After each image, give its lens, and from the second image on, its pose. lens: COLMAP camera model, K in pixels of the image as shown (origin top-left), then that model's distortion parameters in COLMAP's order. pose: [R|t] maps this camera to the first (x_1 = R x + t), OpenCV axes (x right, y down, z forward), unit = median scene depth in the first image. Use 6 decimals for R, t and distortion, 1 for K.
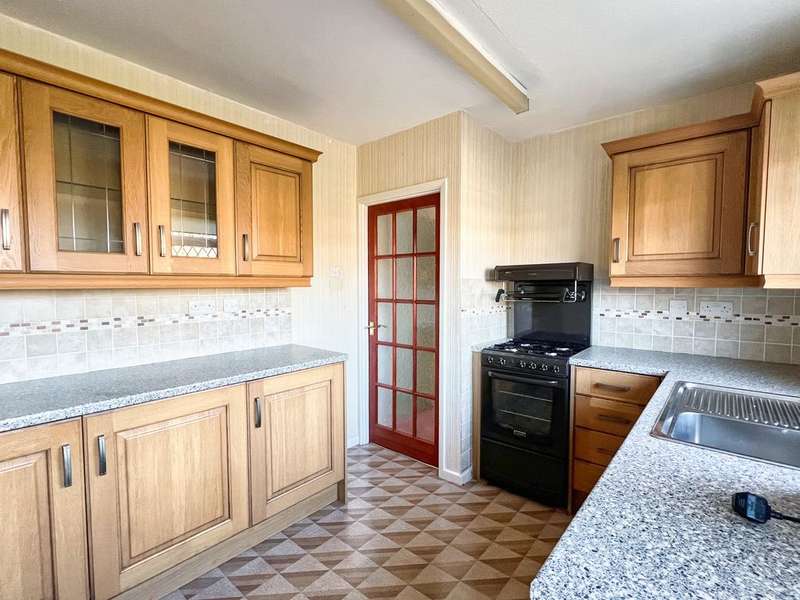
lens RADIAL K [[374.5, 0, 397.0], [0, 374.5, 302.0], [0, 0, 1]] dist [0.021466, -0.000154]
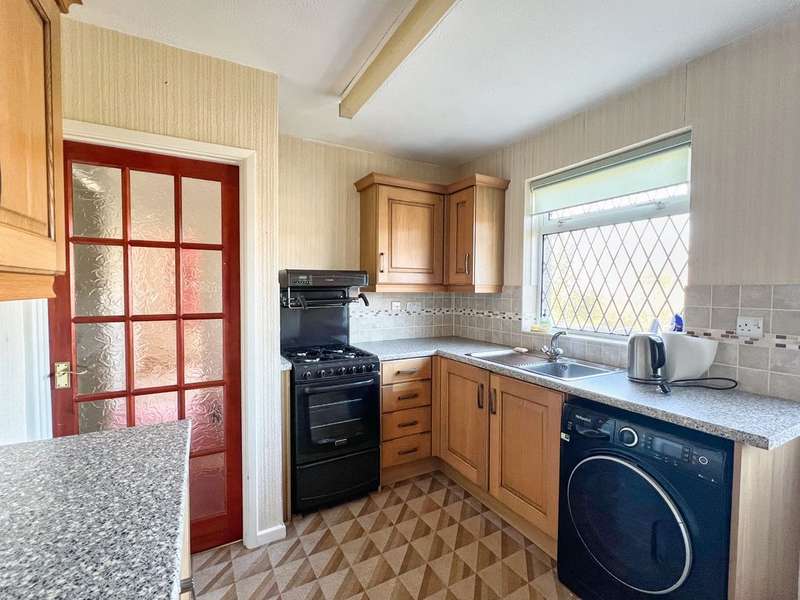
lens RADIAL K [[374.5, 0, 397.0], [0, 374.5, 302.0], [0, 0, 1]] dist [0.021466, -0.000154]
pose [[0.359587, -0.032462, 0.932547, -0.545713], [0.043218, 0.998902, 0.018106, -0.028108], [-0.932110, 0.033792, 0.360595, 0.517003]]
